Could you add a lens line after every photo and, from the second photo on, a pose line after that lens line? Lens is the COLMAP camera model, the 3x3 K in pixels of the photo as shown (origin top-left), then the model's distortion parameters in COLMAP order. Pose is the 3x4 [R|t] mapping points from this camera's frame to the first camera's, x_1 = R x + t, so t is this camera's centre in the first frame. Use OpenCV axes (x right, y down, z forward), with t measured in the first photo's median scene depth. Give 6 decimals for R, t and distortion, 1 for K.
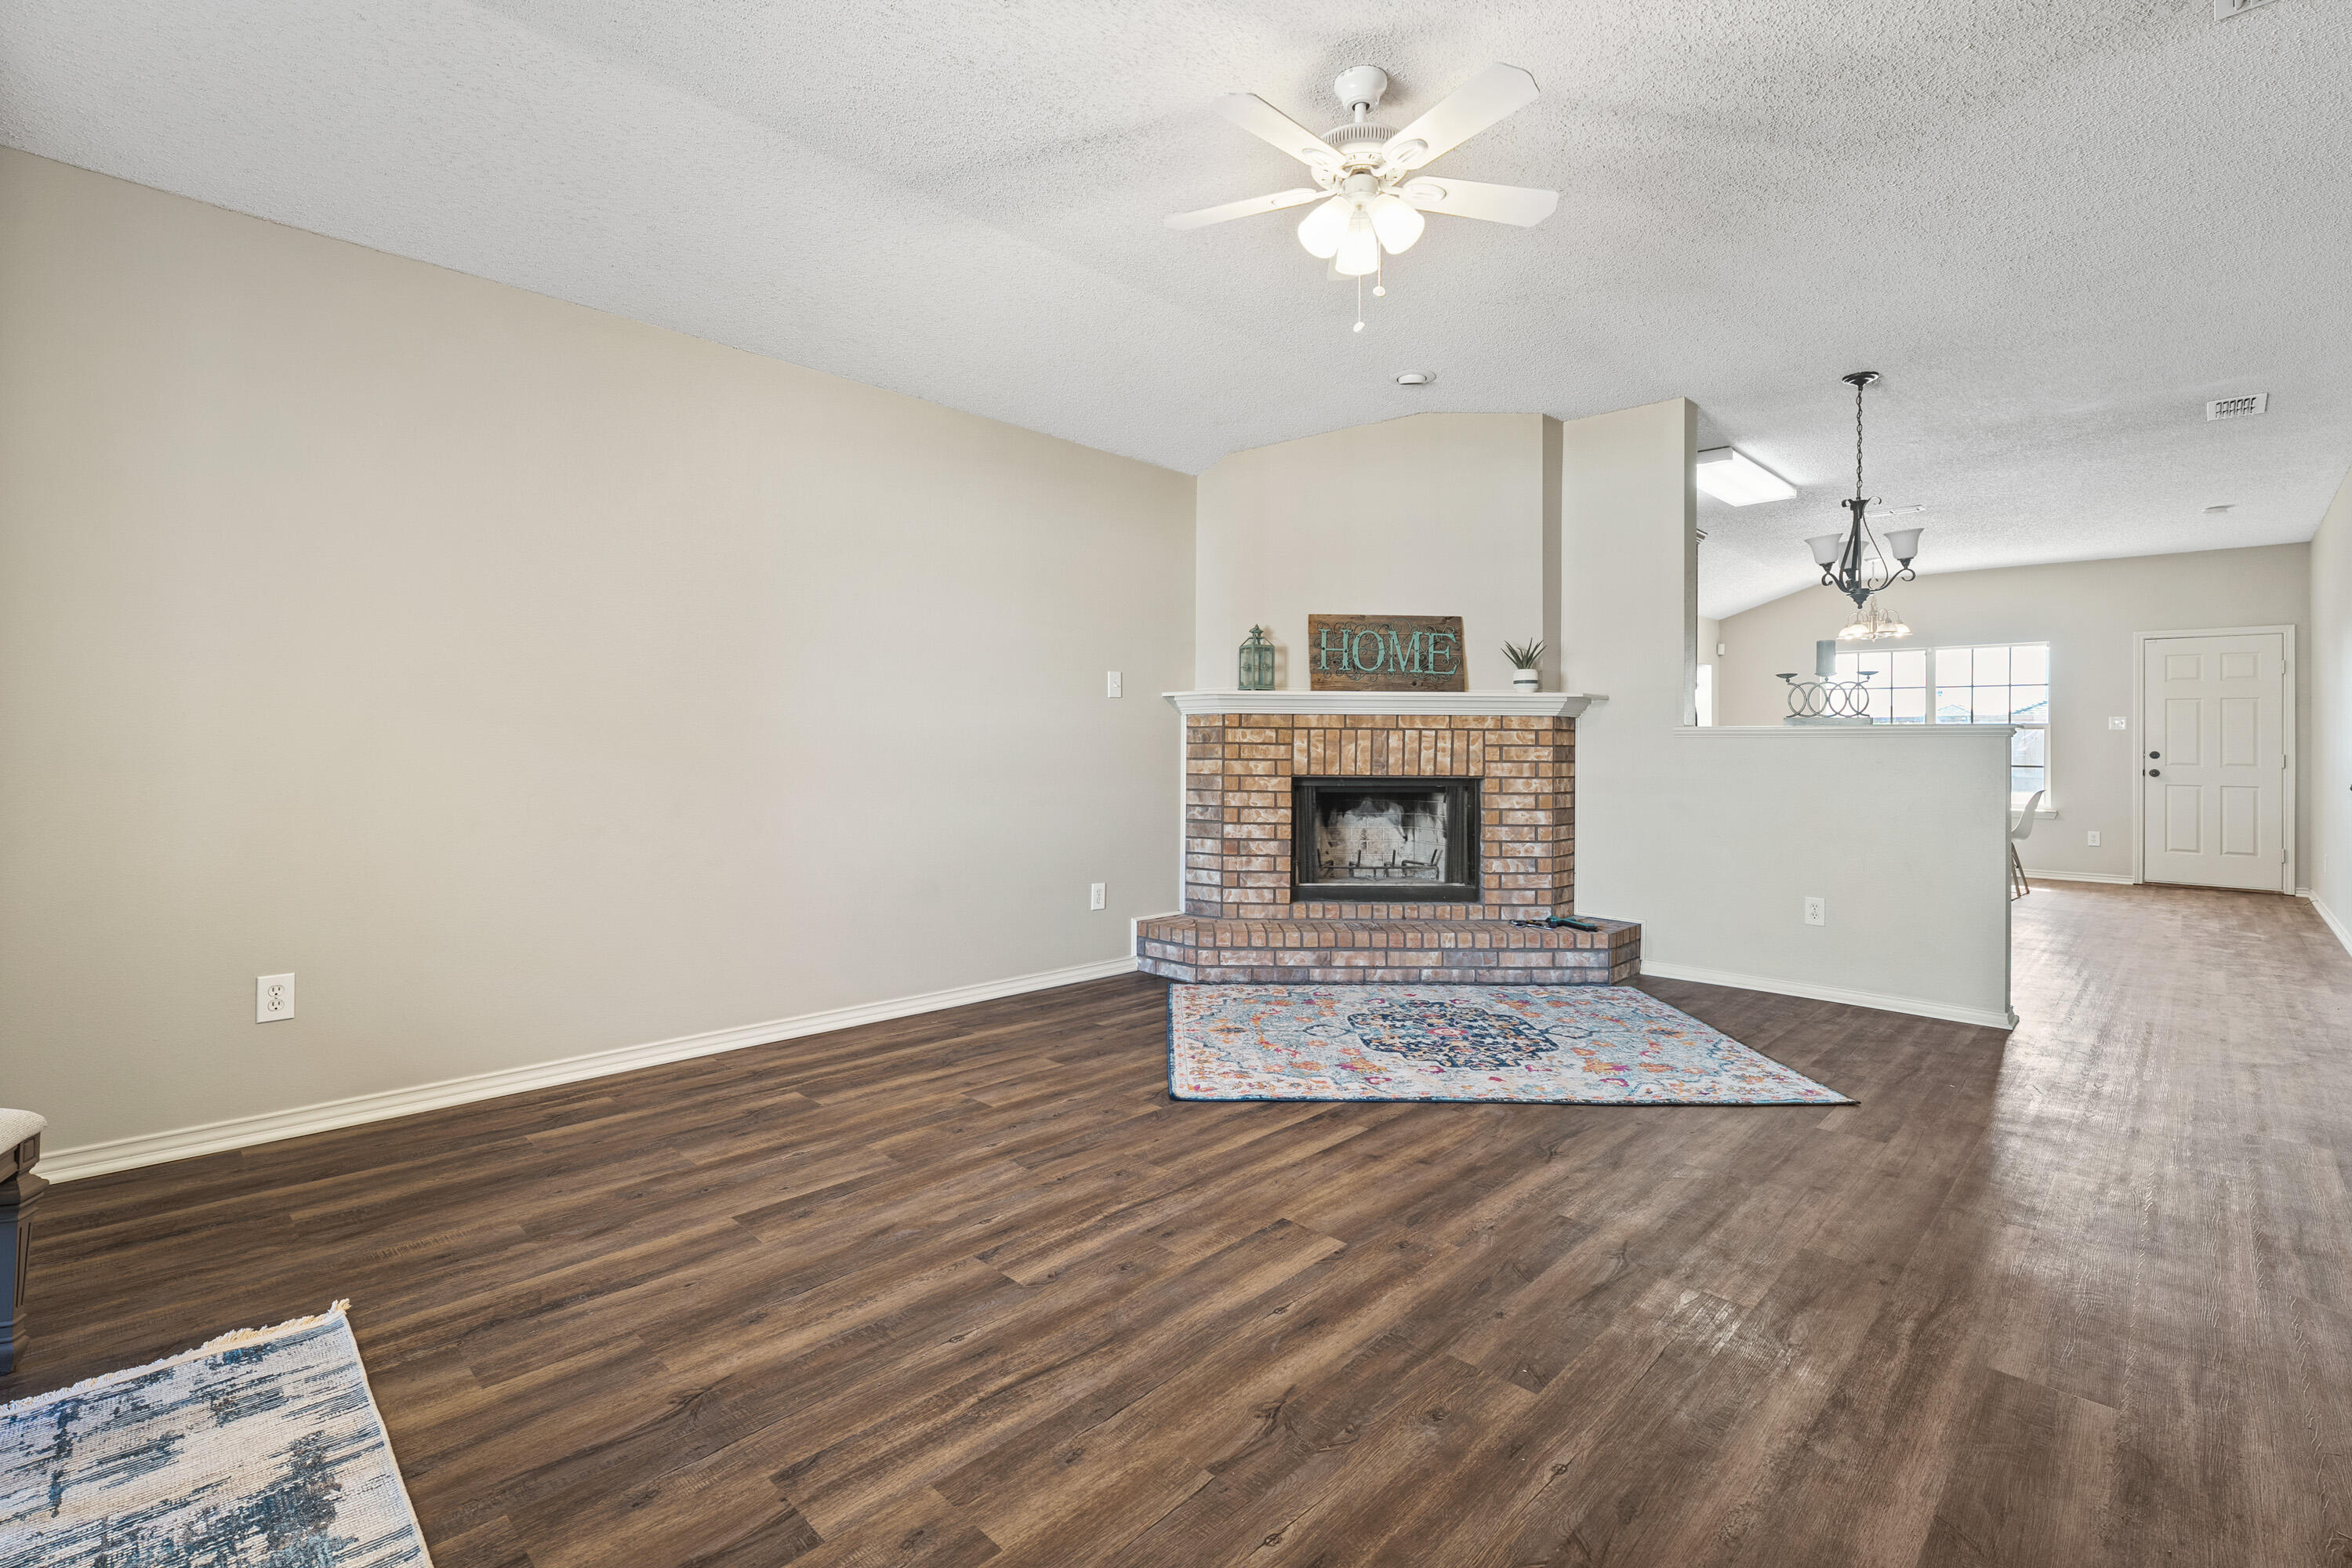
lens RADIAL K [[1080.5, 0, 1176.0], [0, 1080.5, 784.0], [0, 0, 1]] dist [0.154855, -0.037879]
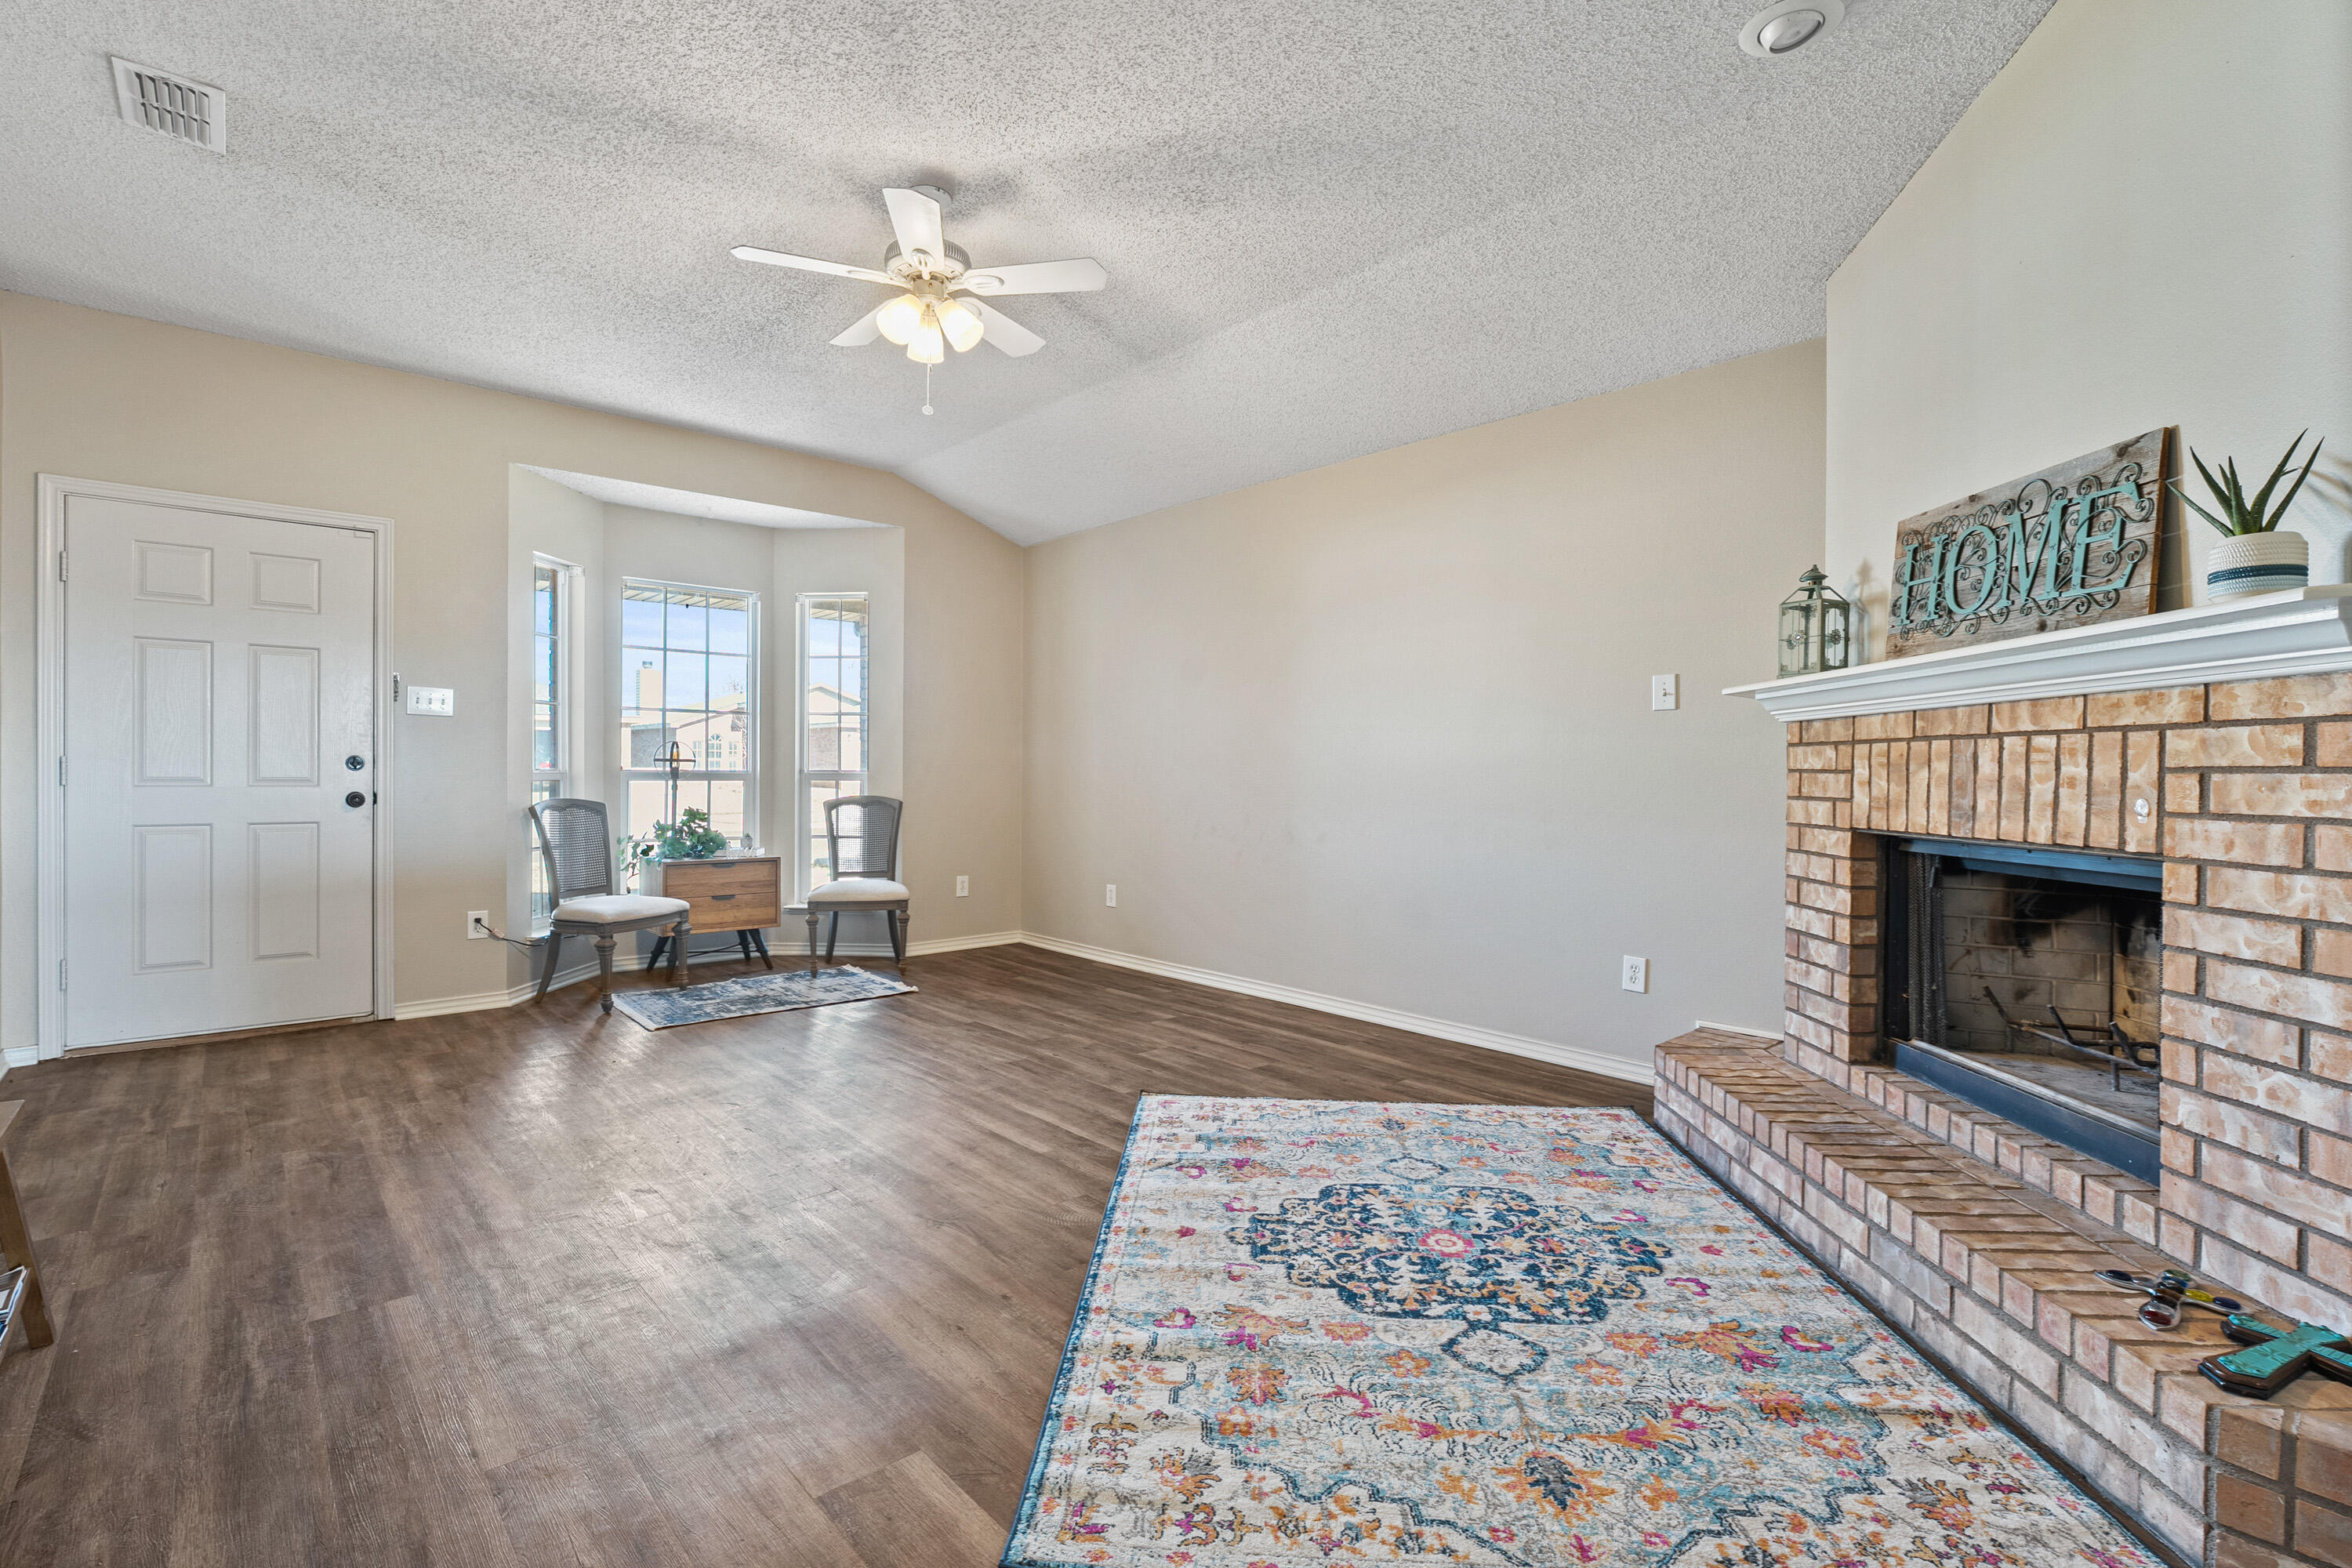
lens RADIAL K [[1080.5, 0, 1176.0], [0, 1080.5, 784.0], [0, 0, 1]] dist [0.154855, -0.037879]
pose [[-0.124127, 0.001649, -0.992265, 0.718244], [-0.015427, 0.999875, 0.003592, -0.027242], [0.992146, 0.015753, -0.124086, 0.730929]]
